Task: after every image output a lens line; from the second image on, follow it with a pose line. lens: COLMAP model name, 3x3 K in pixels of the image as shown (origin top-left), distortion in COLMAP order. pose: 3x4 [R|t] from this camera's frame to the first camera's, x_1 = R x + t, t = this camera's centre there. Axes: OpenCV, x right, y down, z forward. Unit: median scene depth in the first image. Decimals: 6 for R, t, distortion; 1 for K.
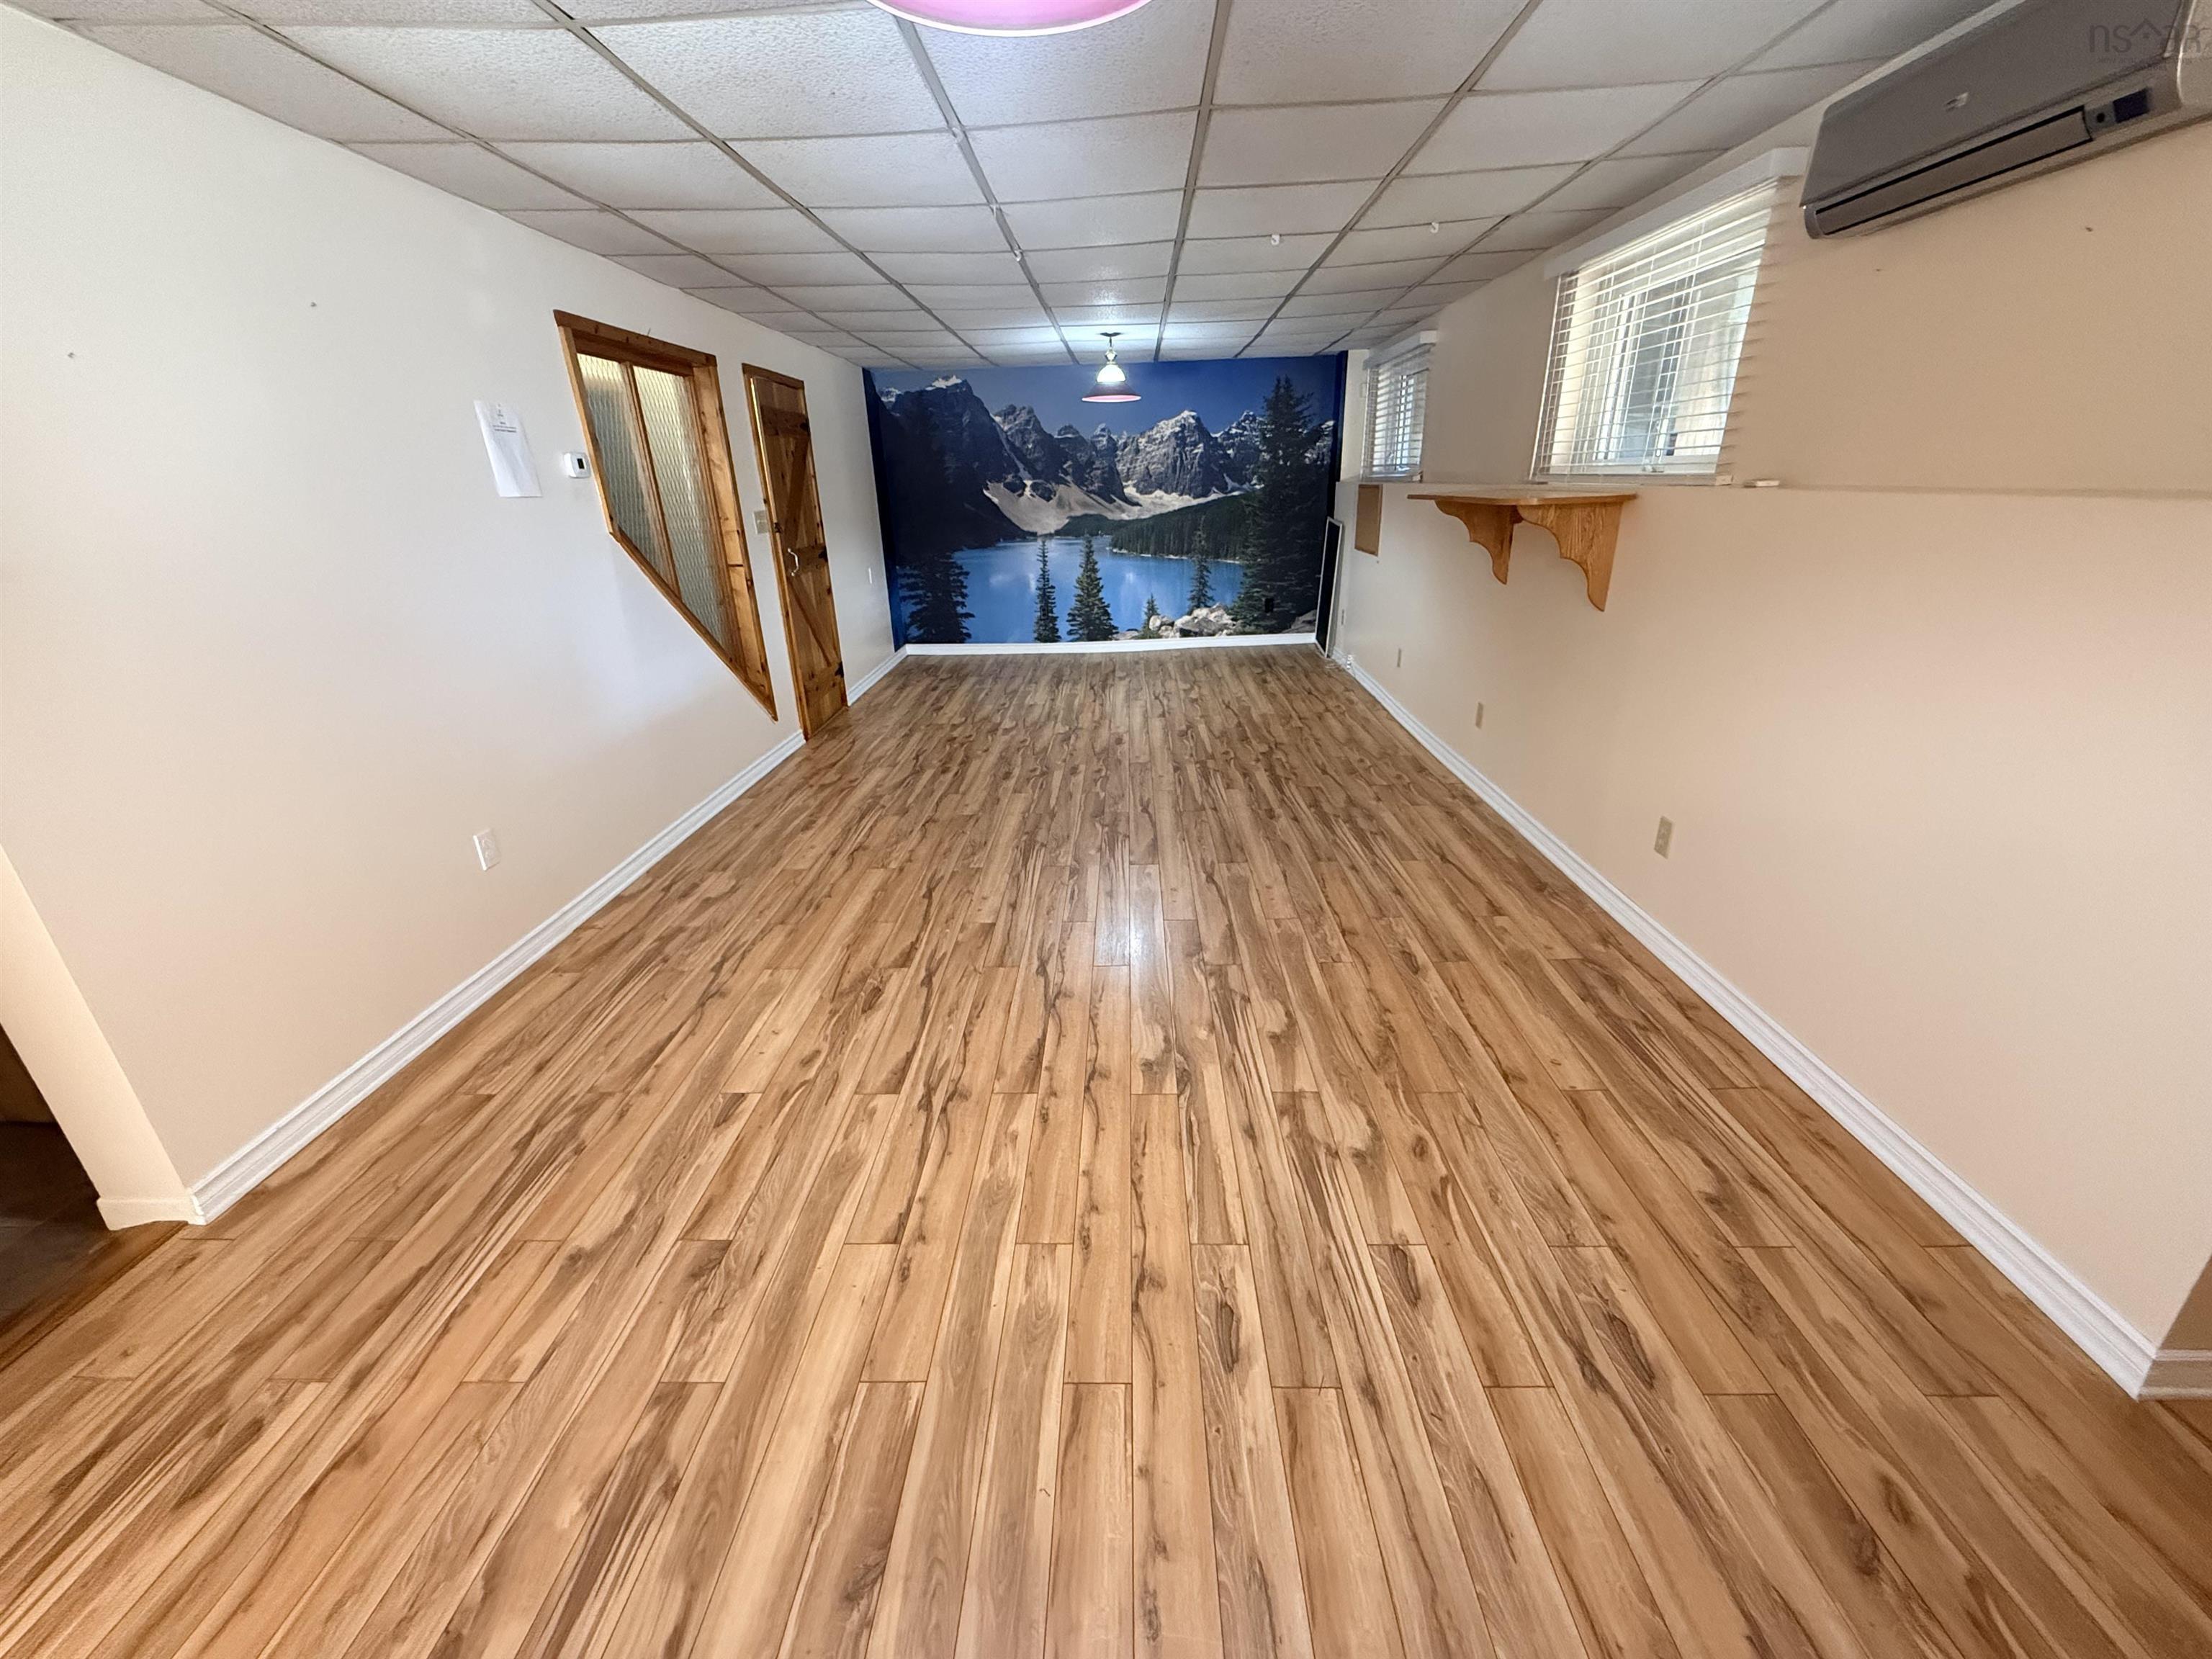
lens RADIAL K [[878.8, 0, 1106.0], [0, 878.8, 829.5], [0, 0, 1]] dist [-0.001229, -0.000036]
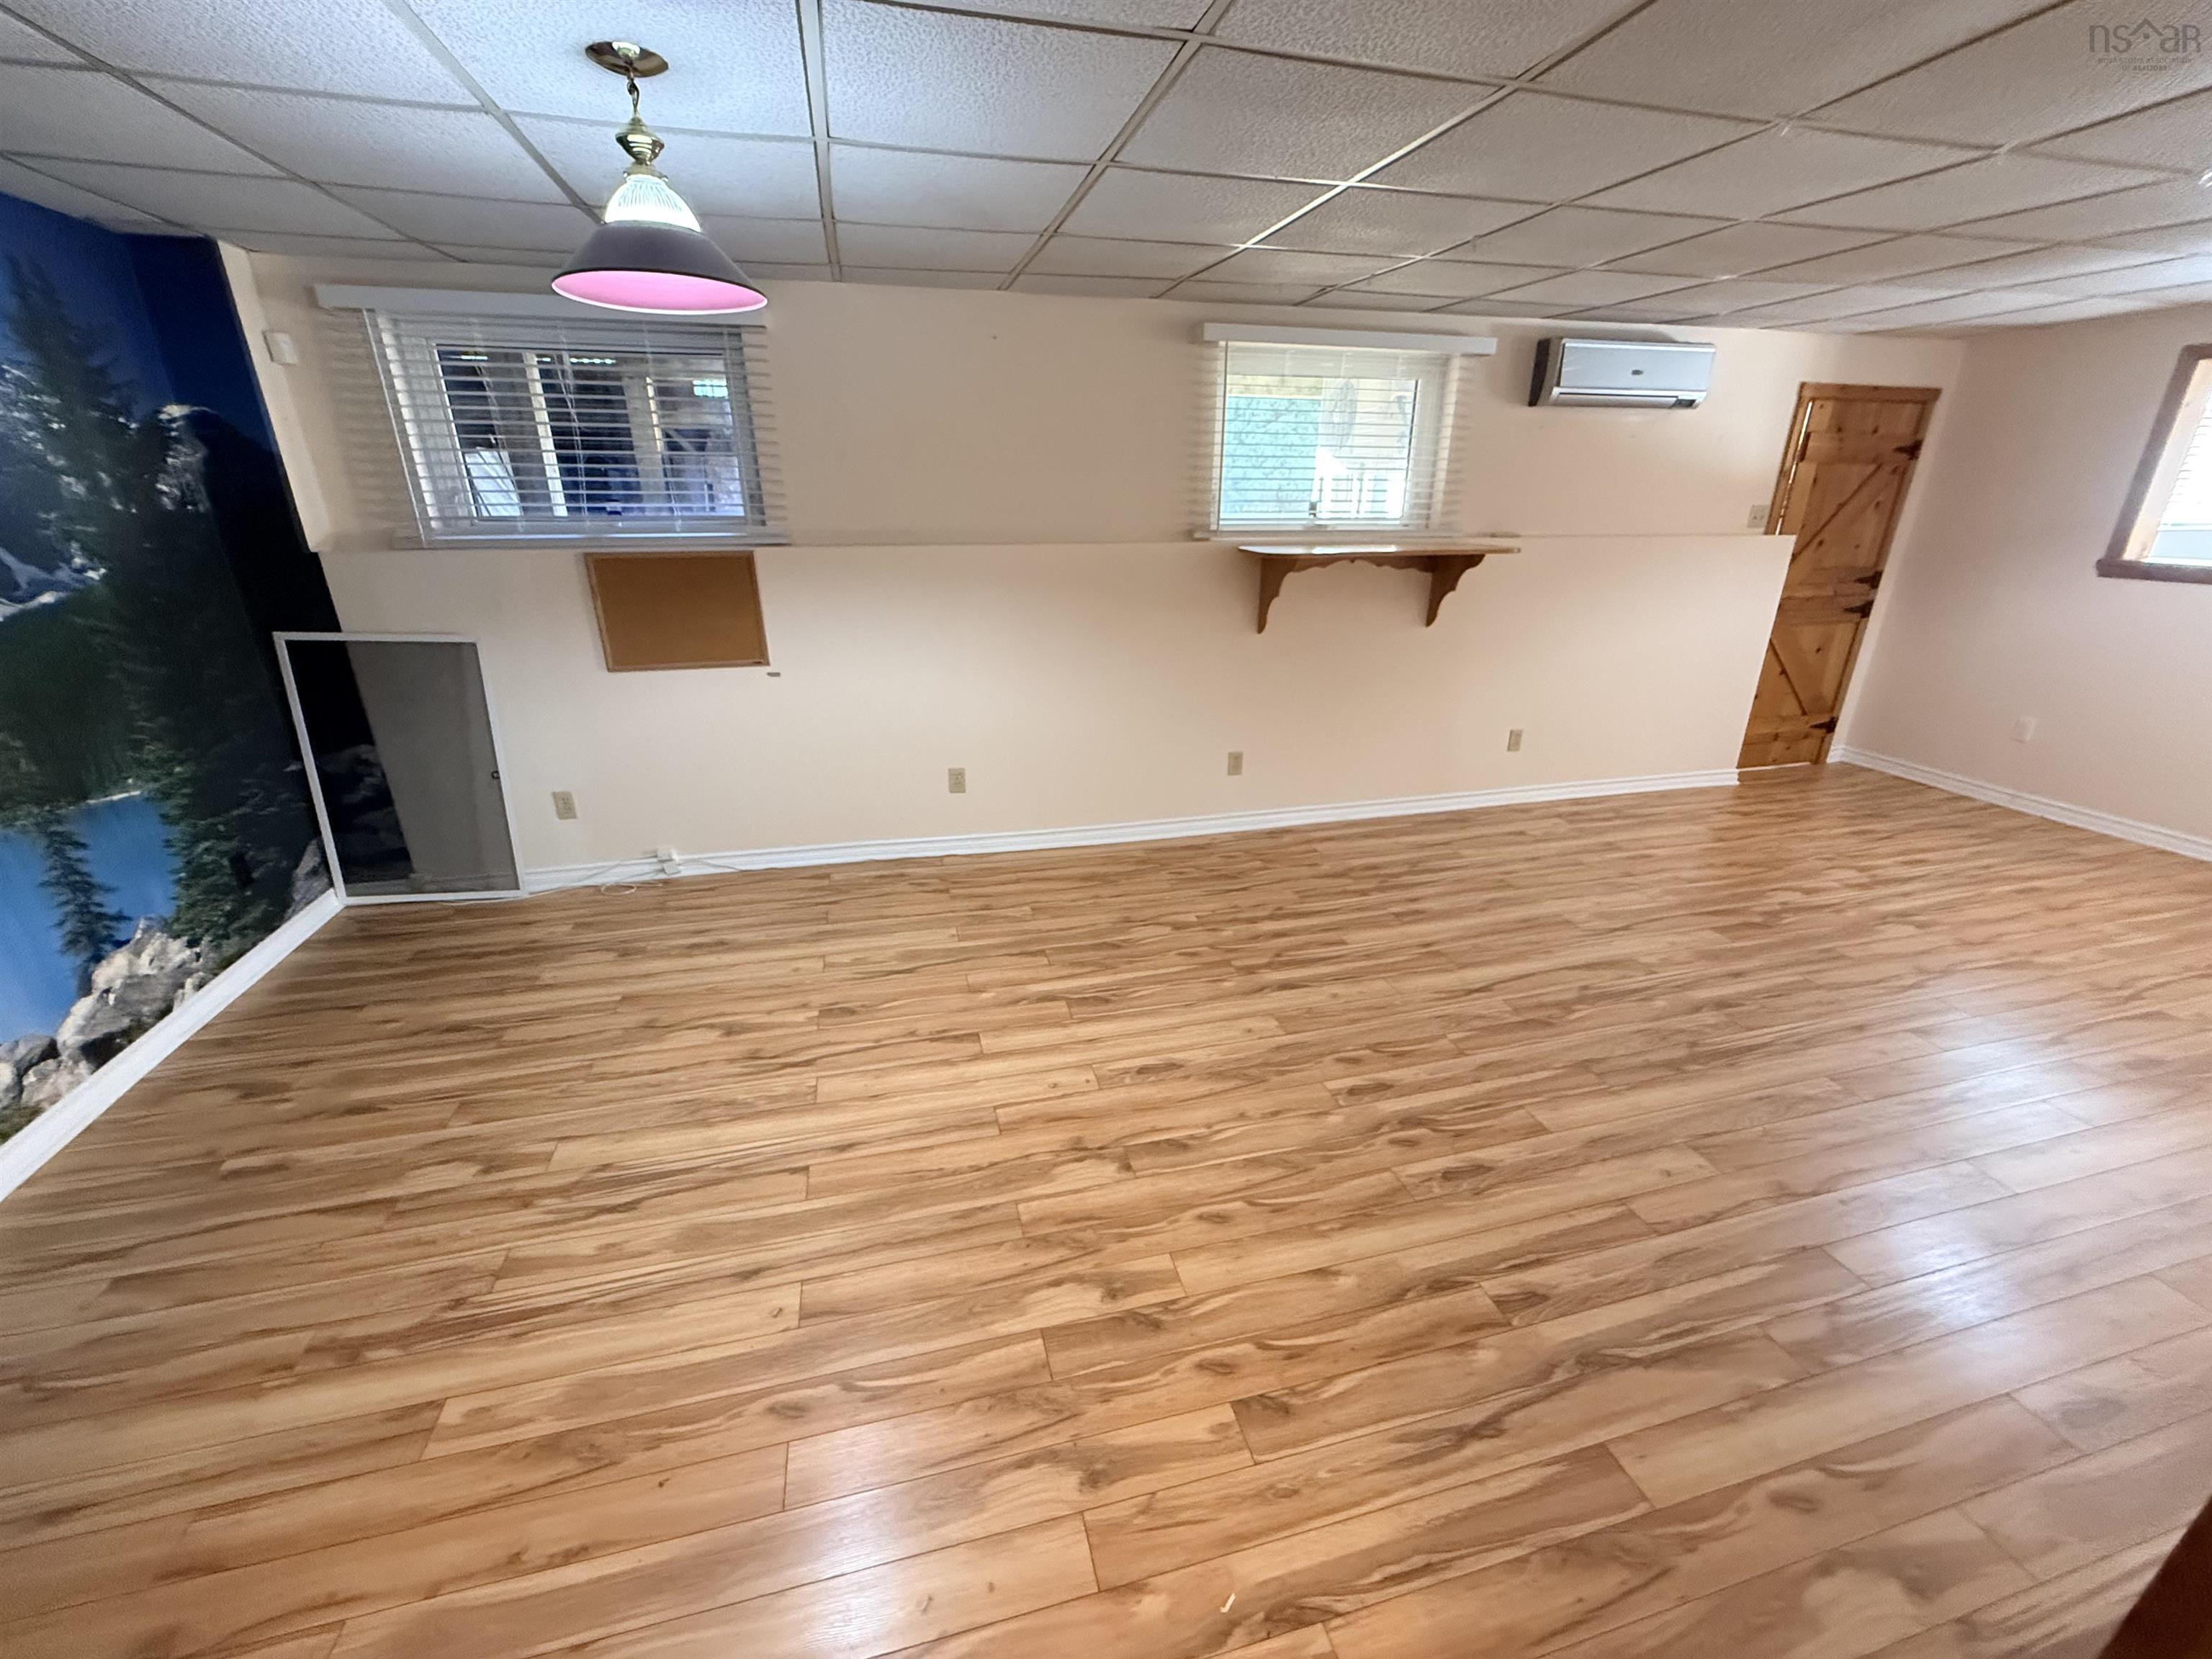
lens RADIAL K [[878.8, 0, 1106.0], [0, 878.8, 829.5], [0, 0, 1]] dist [-0.001229, -0.000036]
pose [[-0.272560, -0.317047, 0.908401, -0.470789], [0.363221, 0.840378, 0.402288, -0.519841], [-0.890944, 0.439598, -0.113895, 1.263800]]
